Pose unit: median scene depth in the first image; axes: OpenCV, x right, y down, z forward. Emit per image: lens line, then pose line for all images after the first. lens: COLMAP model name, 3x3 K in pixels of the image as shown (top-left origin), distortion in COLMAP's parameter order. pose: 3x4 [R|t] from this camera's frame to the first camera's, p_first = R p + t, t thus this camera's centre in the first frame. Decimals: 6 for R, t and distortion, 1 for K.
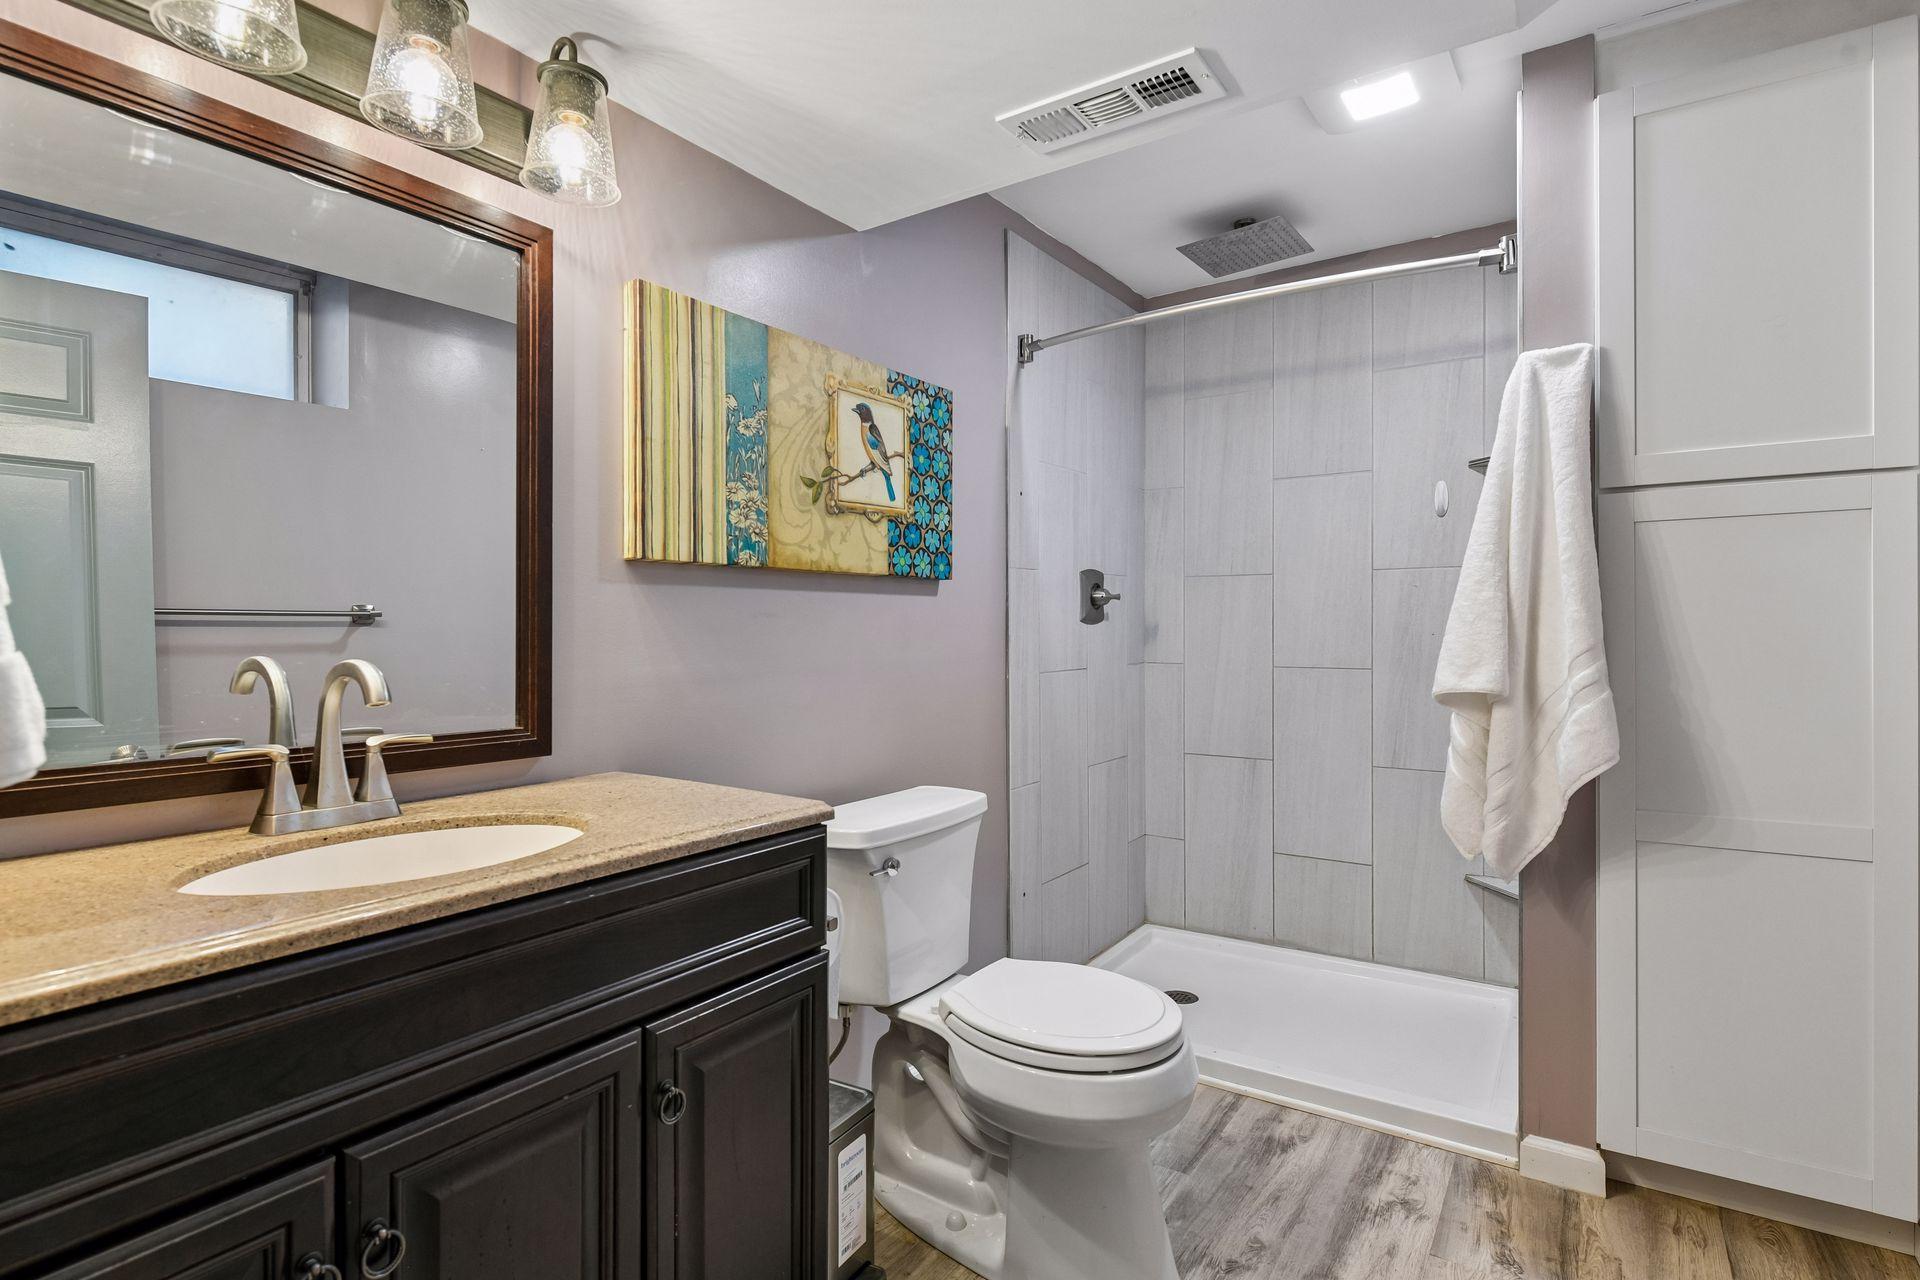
lens RADIAL K [[950.5, 0, 956.6], [0, 950.5, 627.5], [0, 0, 1]] dist [-0.002322, -0.000597]
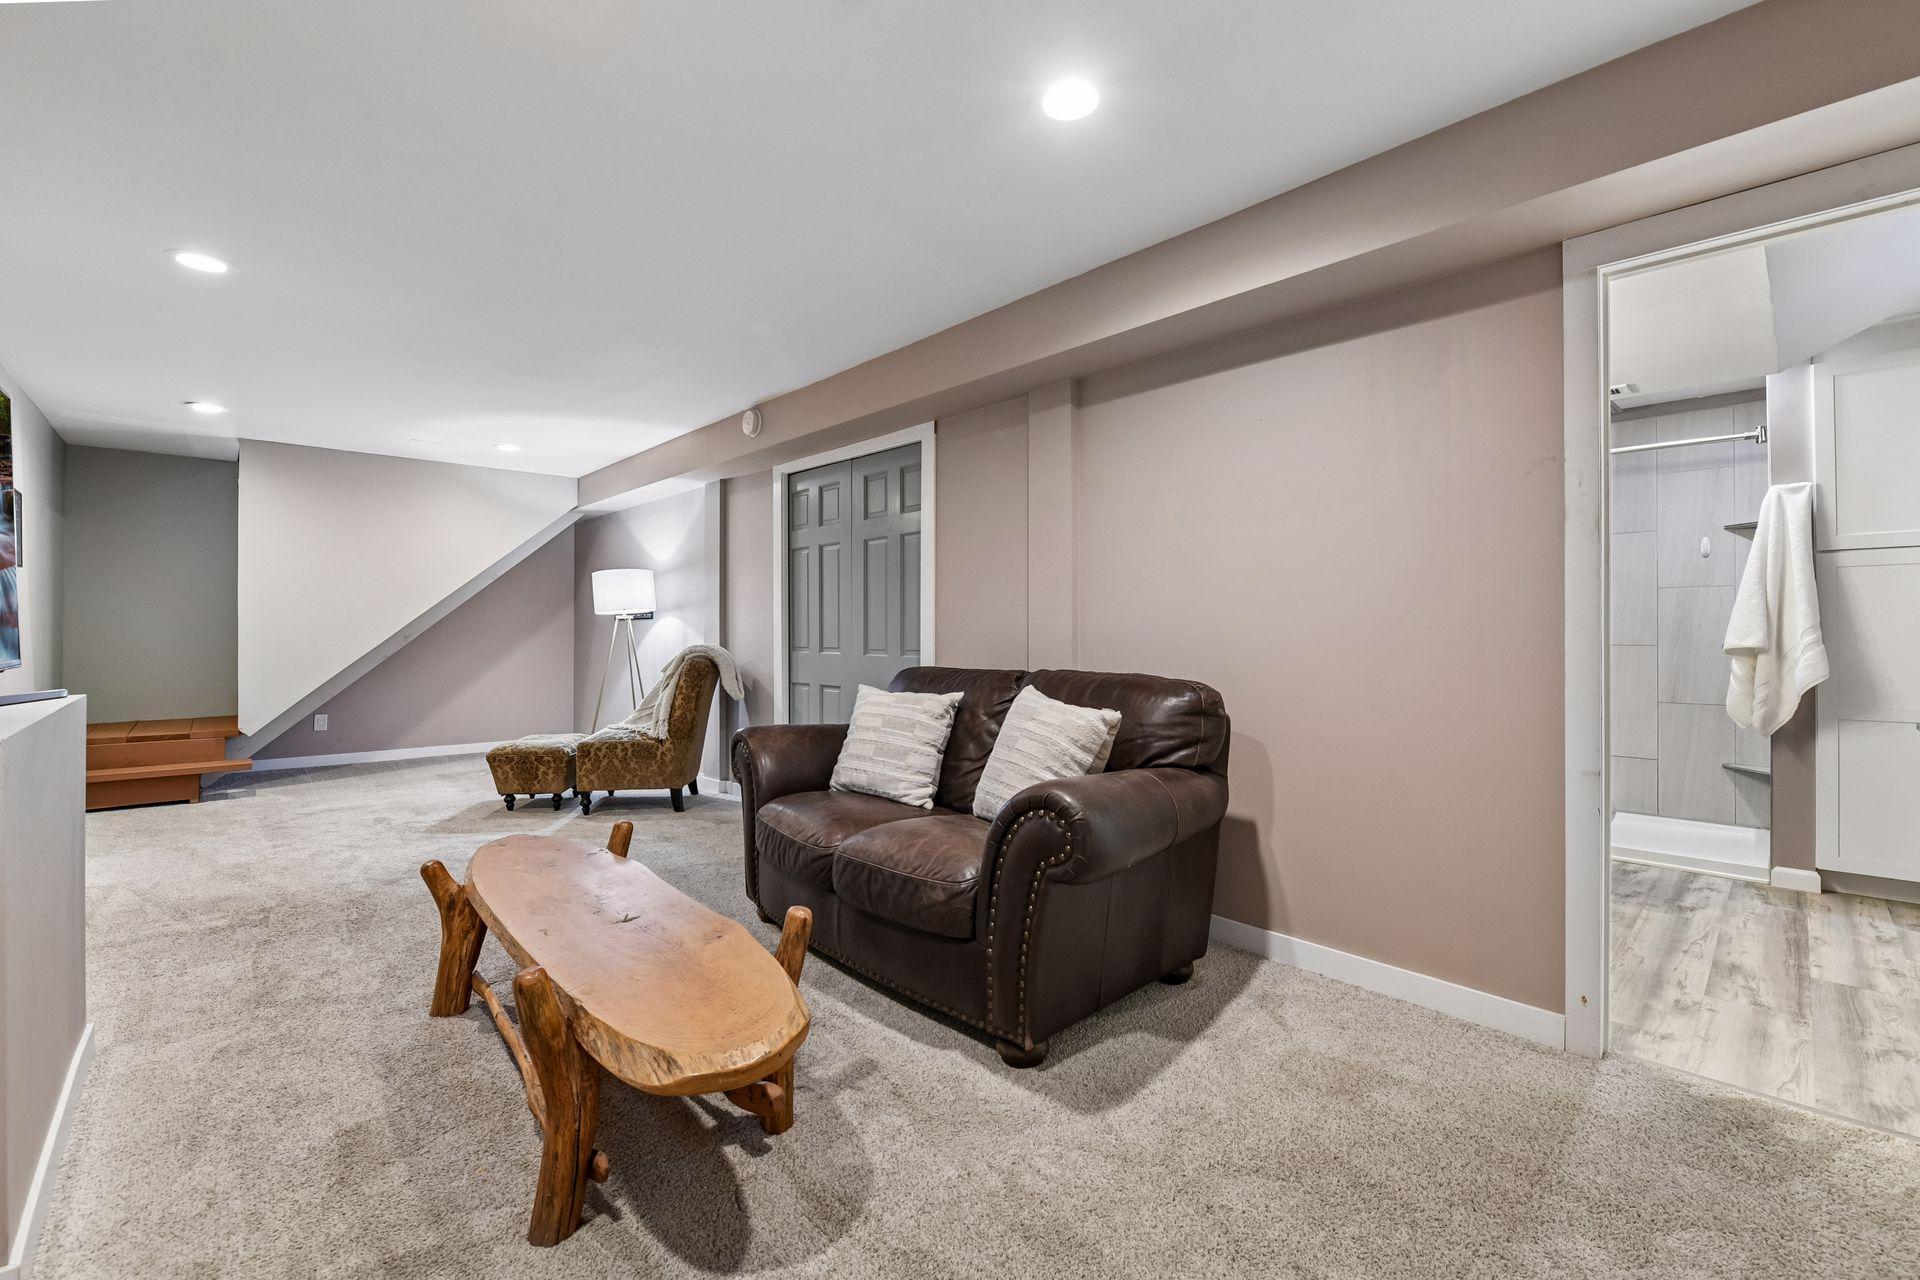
lens RADIAL K [[807.4, 0, 933.1], [0, 807.4, 630.7], [0, 0, 1]] dist [-0.016870, -0.000492]
pose [[0.972203, 0.000503, -0.234141, -0.806437], [-0.002228, 0.999972, -0.007103, 0.046486], [0.234131, 0.007427, 0.972177, -1.143119]]
